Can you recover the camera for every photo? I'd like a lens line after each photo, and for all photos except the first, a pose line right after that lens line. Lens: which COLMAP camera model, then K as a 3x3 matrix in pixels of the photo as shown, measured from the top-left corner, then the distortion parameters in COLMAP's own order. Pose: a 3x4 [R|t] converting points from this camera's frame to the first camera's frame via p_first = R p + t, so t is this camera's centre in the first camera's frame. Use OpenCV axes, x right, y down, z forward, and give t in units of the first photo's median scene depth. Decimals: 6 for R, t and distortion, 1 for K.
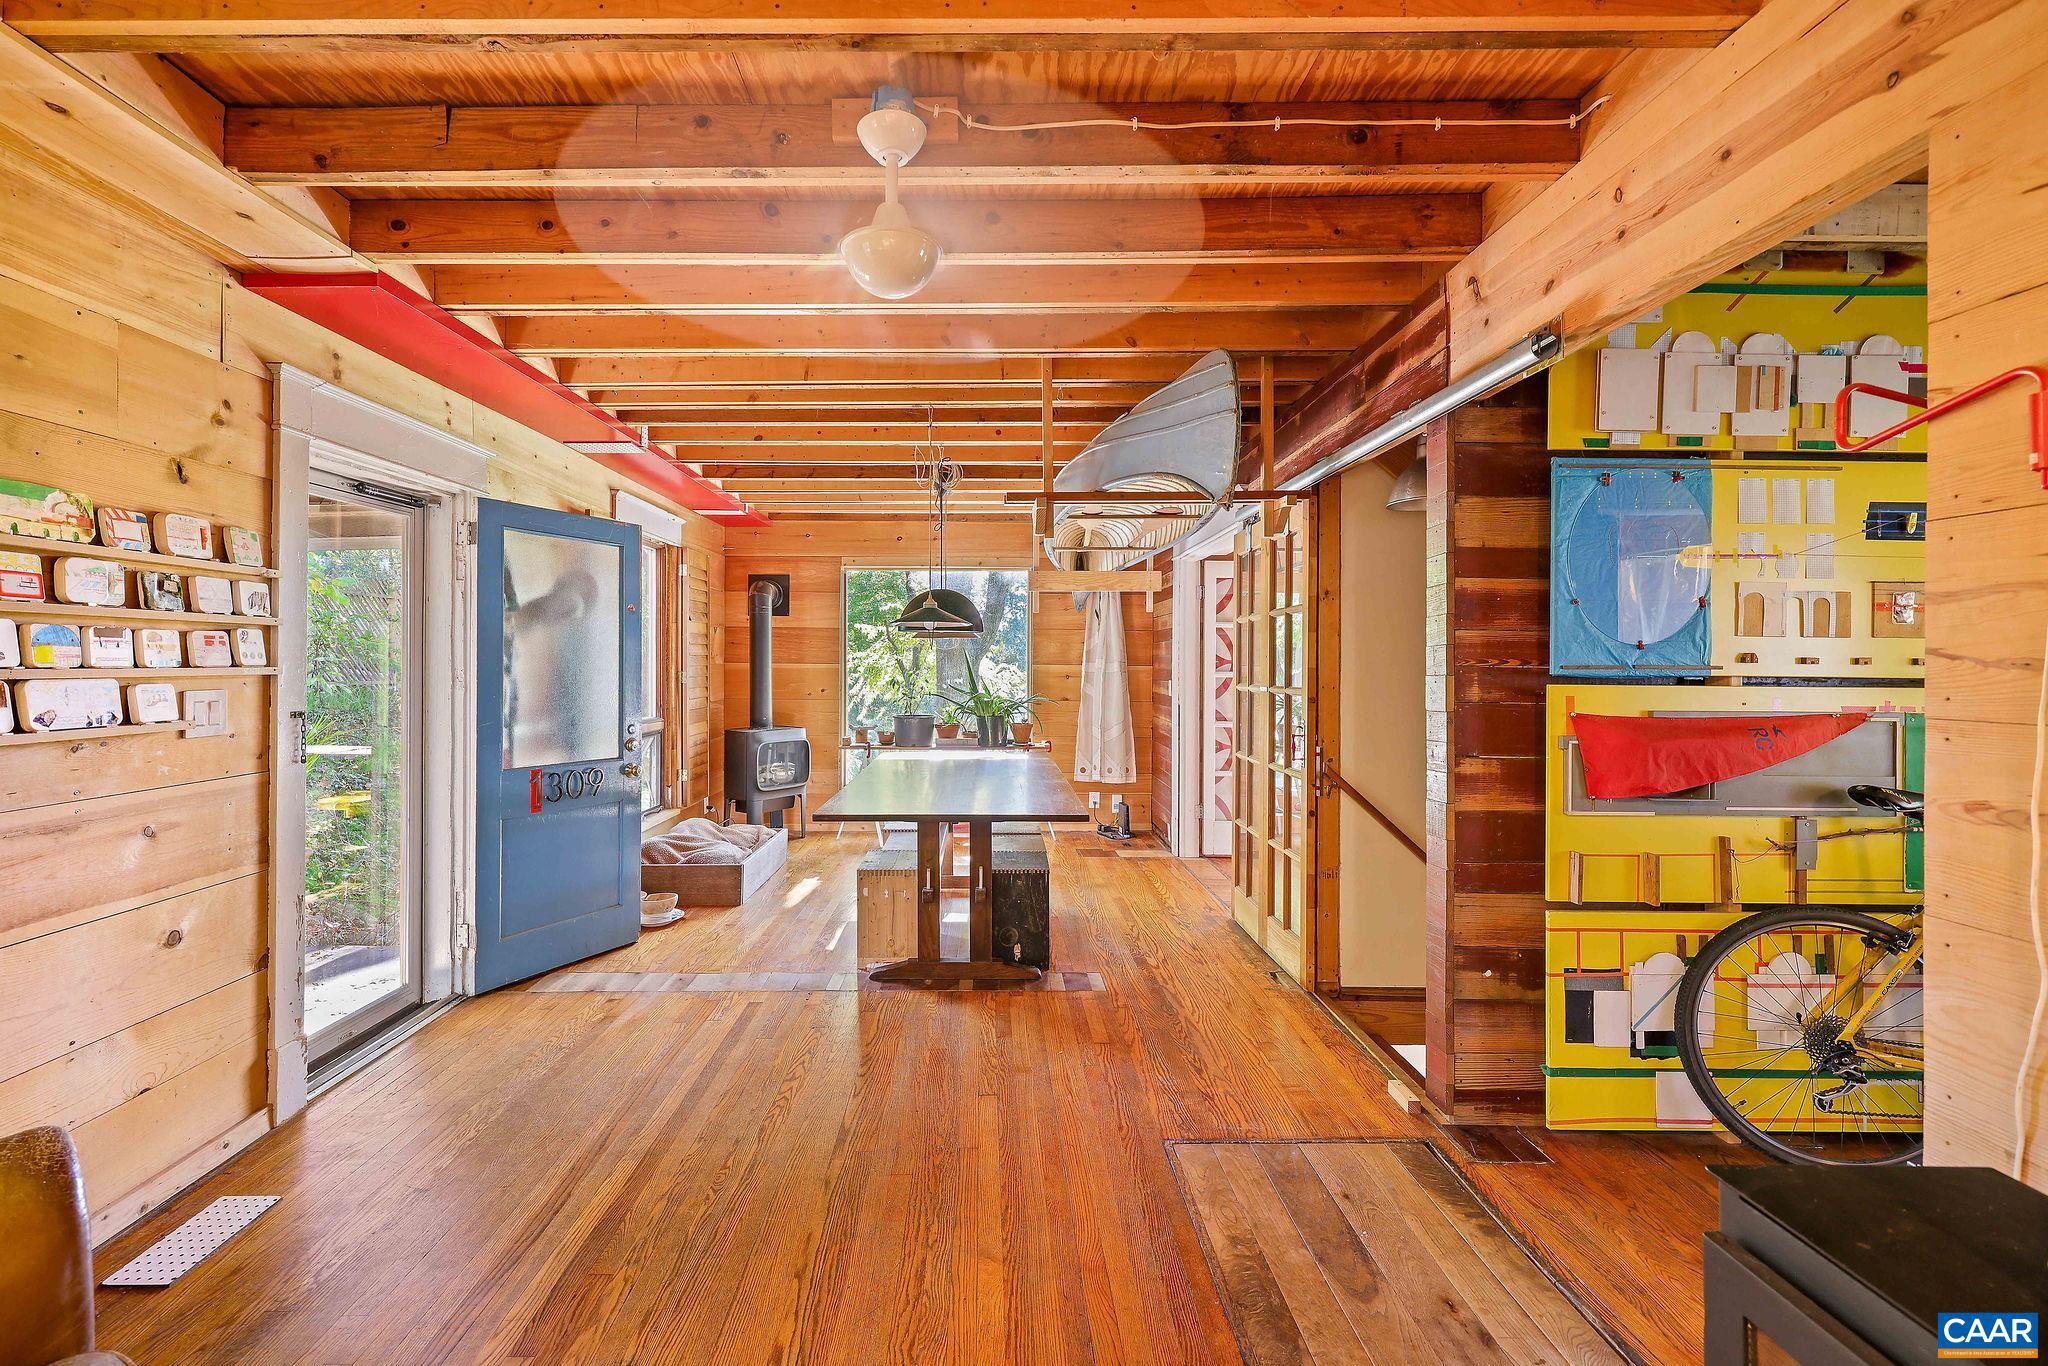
lens RADIAL K [[875.0, 0, 981.3], [0, 875.0, 662.0], [0, 0, 1]] dist [0.001439, 0.000349]
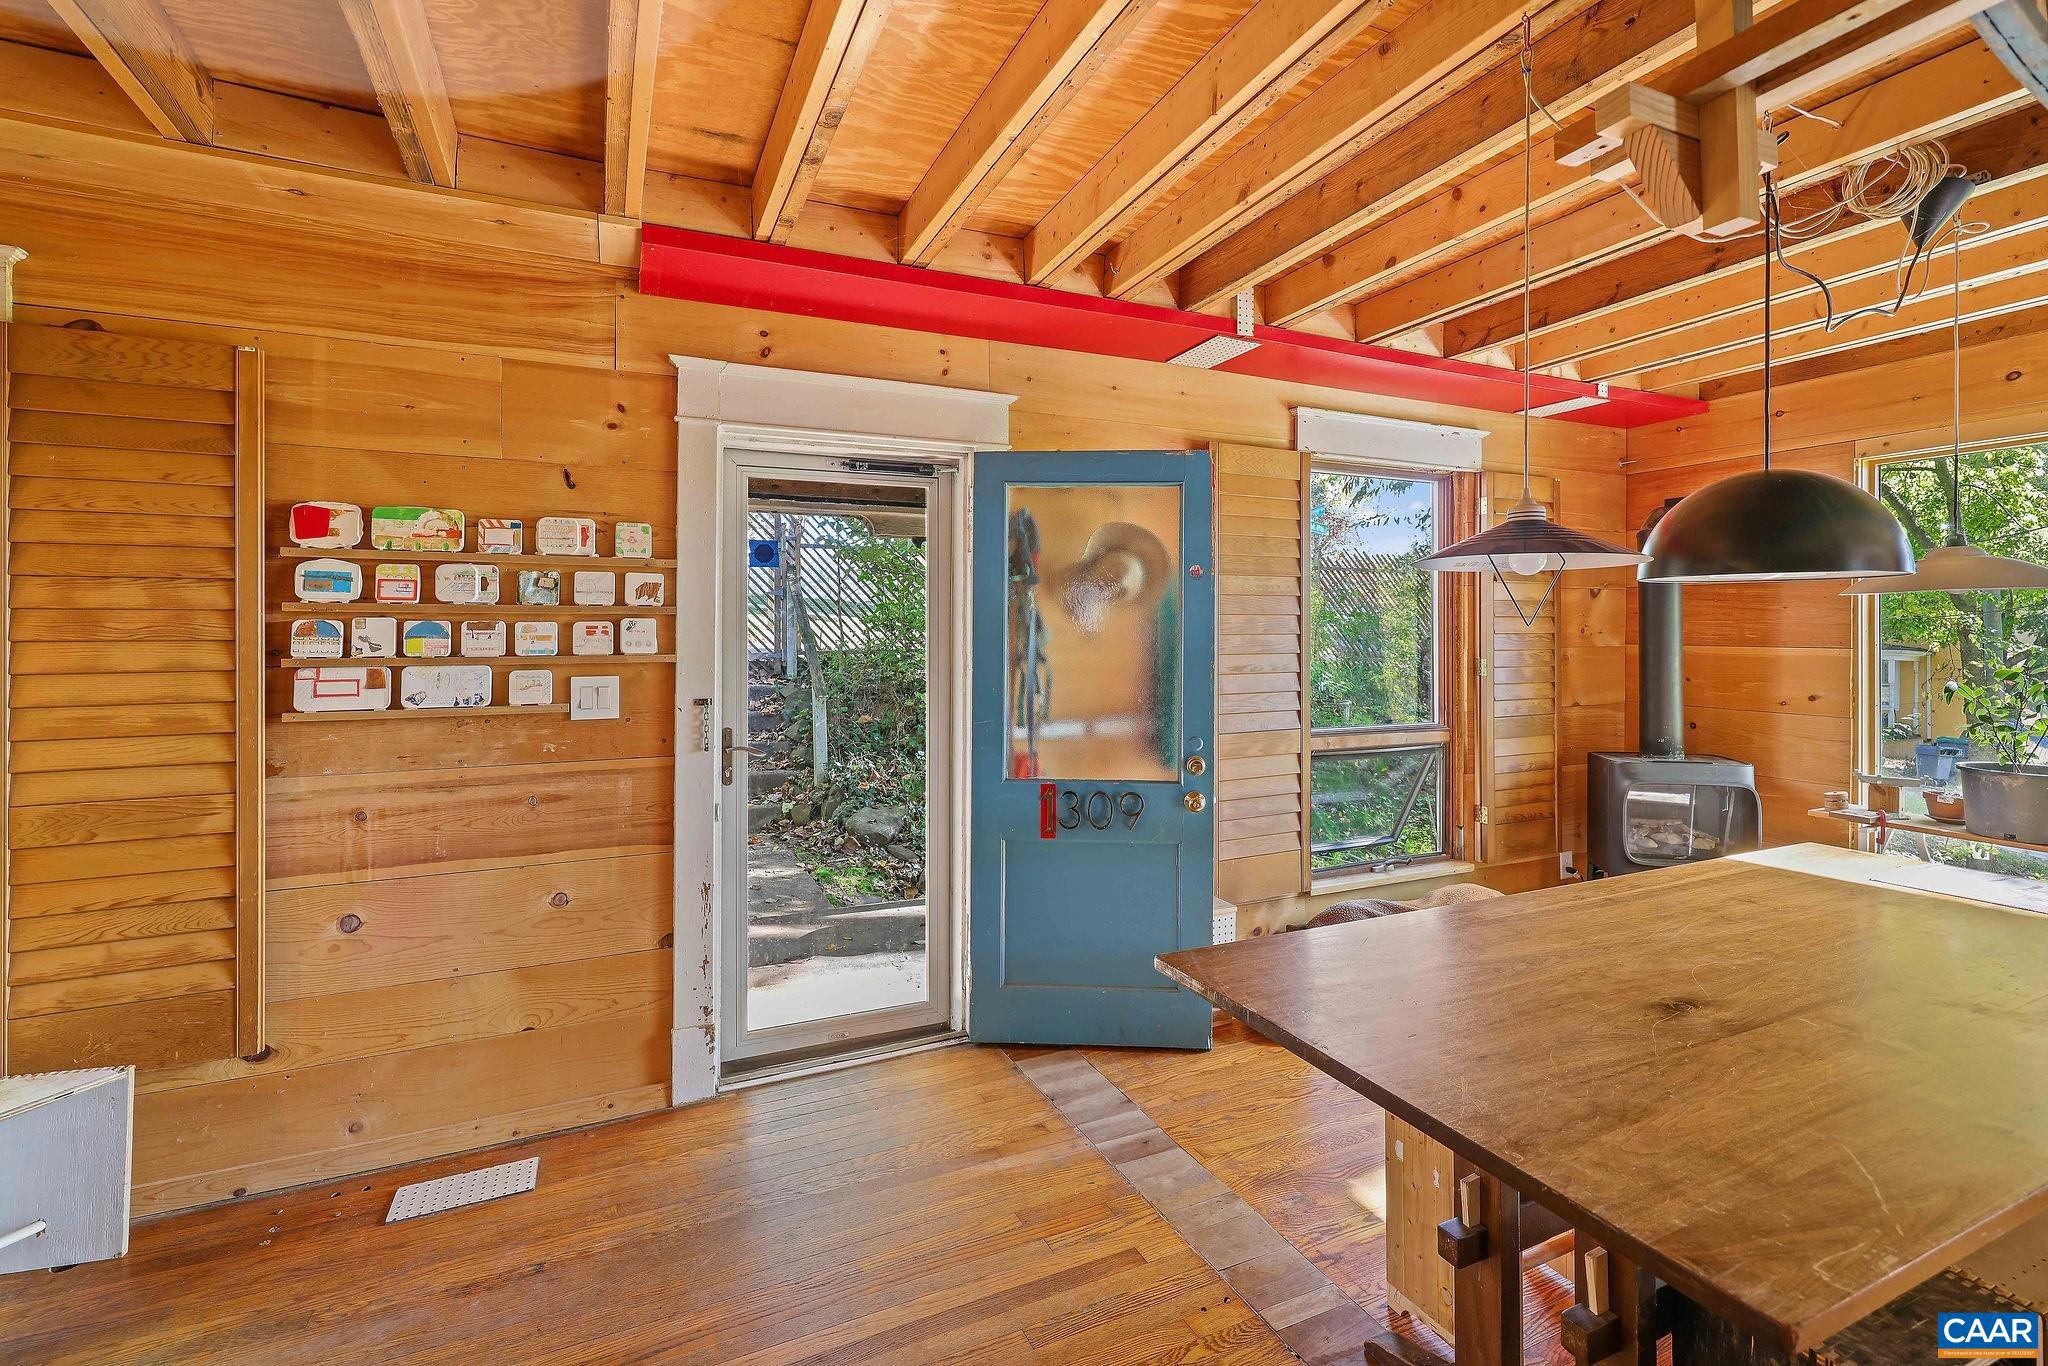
lens RADIAL K [[915.6, 0, 1039.3], [0, 915.6, 636.6], [0, 0, 1]] dist [0.002716, -0.000034]
pose [[0.423782, -0.000228, -0.905764, 0.248798], [0.001275, 0.999999, 0.000345, -0.011222], [0.905763, -0.001301, 0.423782, 0.679912]]
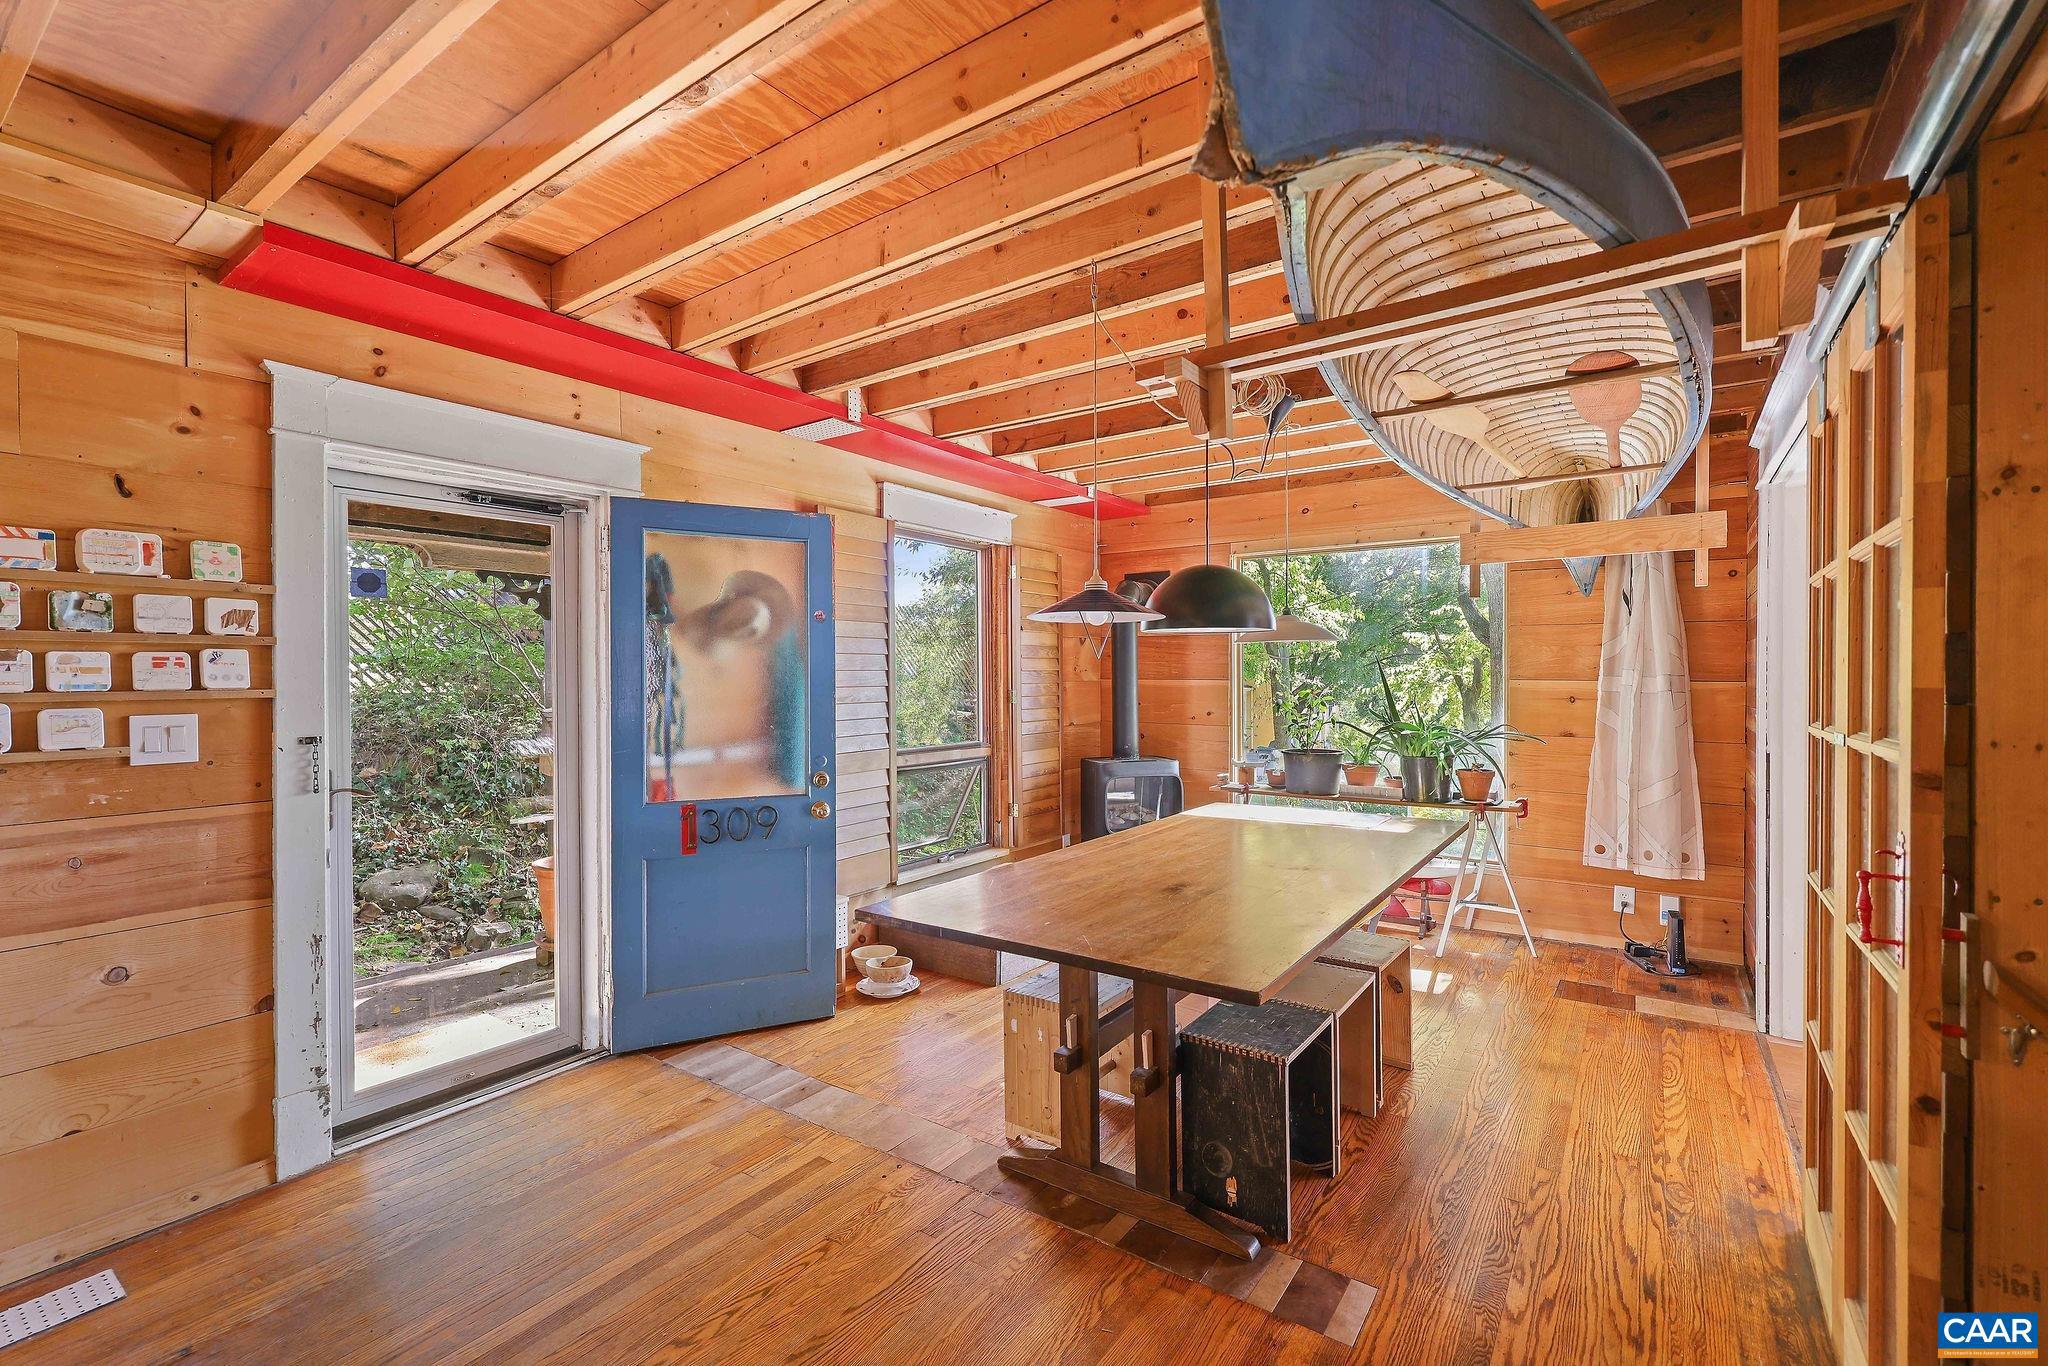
lens RADIAL K [[883.1, 0, 1024.7], [0, 883.1, 687.2], [0, 0, 1]] dist [0.003819, -0.000517]
pose [[0.818250, -0.000193, -0.574863, 0.284204], [0.006852, 0.999932, 0.009417, -0.000380], [0.574822, -0.011644, 0.818196, 0.502624]]
